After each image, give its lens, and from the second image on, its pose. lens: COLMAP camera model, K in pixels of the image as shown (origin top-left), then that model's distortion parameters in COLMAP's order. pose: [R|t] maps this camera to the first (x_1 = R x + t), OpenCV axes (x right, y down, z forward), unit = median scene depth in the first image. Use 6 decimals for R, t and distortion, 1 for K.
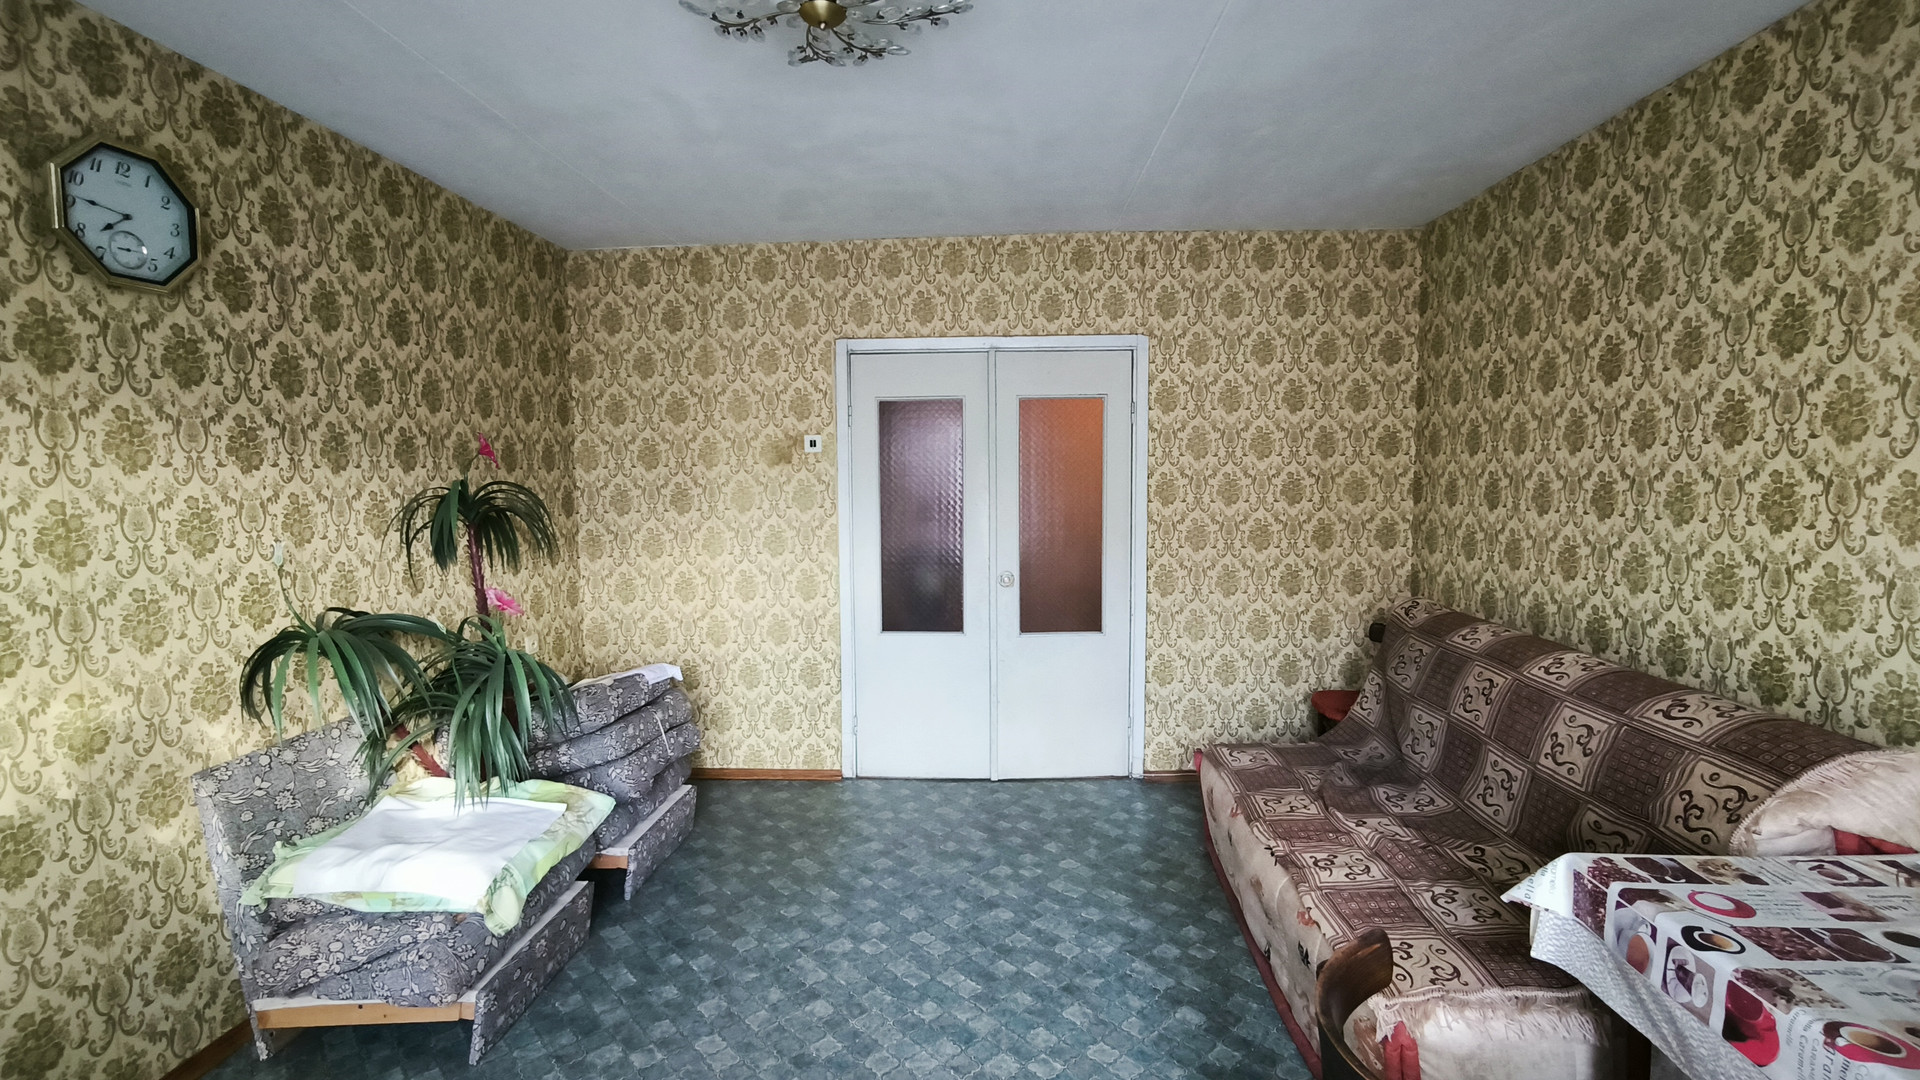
lens RADIAL K [[824.4, 0, 953.6], [0, 824.4, 536.1], [0, 0, 1]] dist [-0.031737, 0.019837]
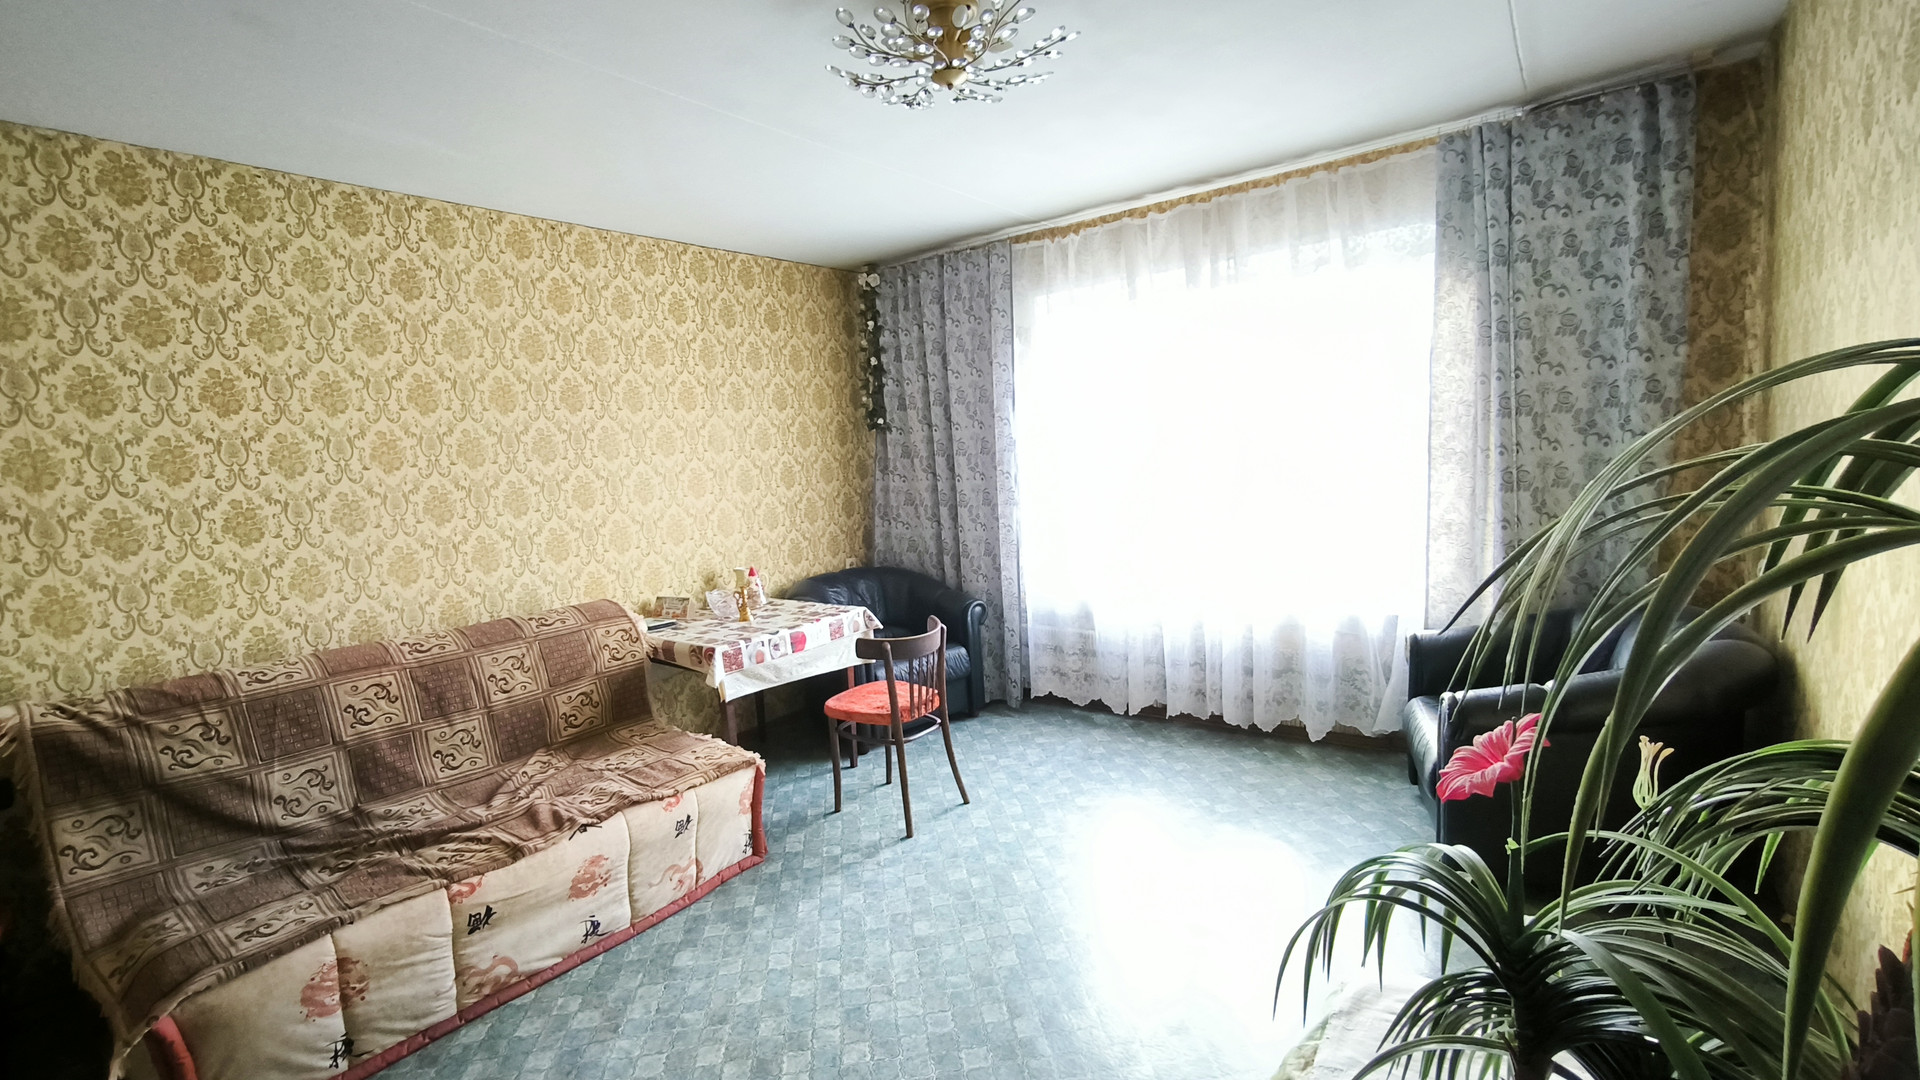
lens RADIAL K [[826.1, 0, 953.2], [0, 826.1, 535.3], [0, 0, 1]] dist [-0.044536, 0.036694]
pose [[-0.822244, 0.013010, 0.568986, -0.386824], [0.123183, 0.980109, 0.155601, -0.058877], [-0.555644, 0.198031, -0.807492, 0.950025]]
